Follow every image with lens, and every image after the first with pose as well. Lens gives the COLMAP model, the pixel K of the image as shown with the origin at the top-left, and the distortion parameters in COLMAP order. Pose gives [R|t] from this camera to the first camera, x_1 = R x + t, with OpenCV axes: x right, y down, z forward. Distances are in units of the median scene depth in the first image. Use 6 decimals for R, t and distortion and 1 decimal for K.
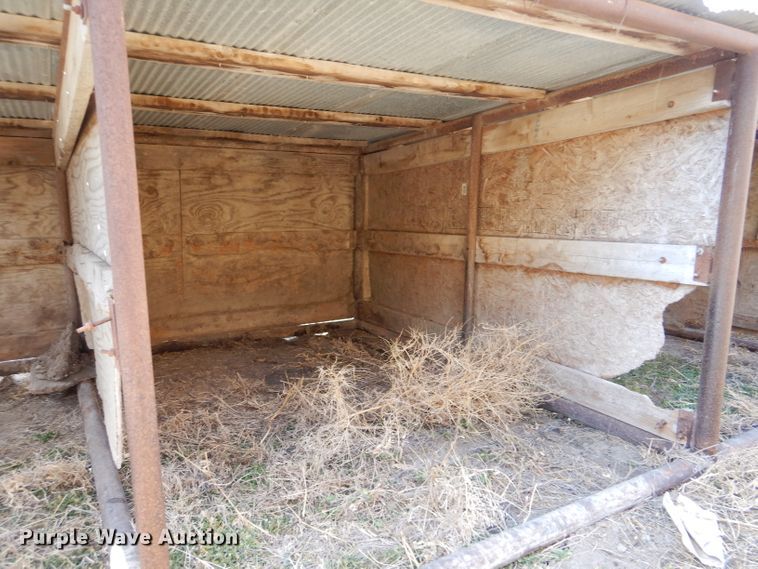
lens RADIAL K [[575.7, 0, 379.0], [0, 575.7, 284.5], [0, 0, 1]] dist [0.022674, 0.000314]
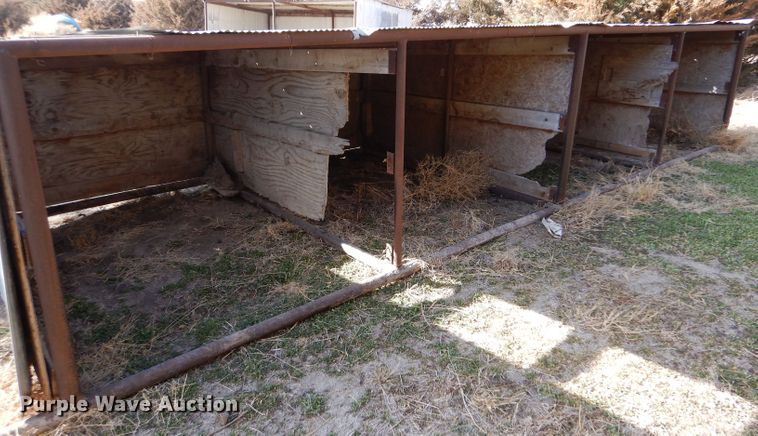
lens RADIAL K [[590.6, 0, 379.0], [0, 590.6, 218.0], [0, 0, 1]] dist [-0.003435, -0.000133]
pose [[0.983992, -0.054878, 0.169551, -0.466750], [0.020313, 0.979744, 0.199221, -0.118440], [-0.177050, -0.192588, 0.965175, -0.980488]]
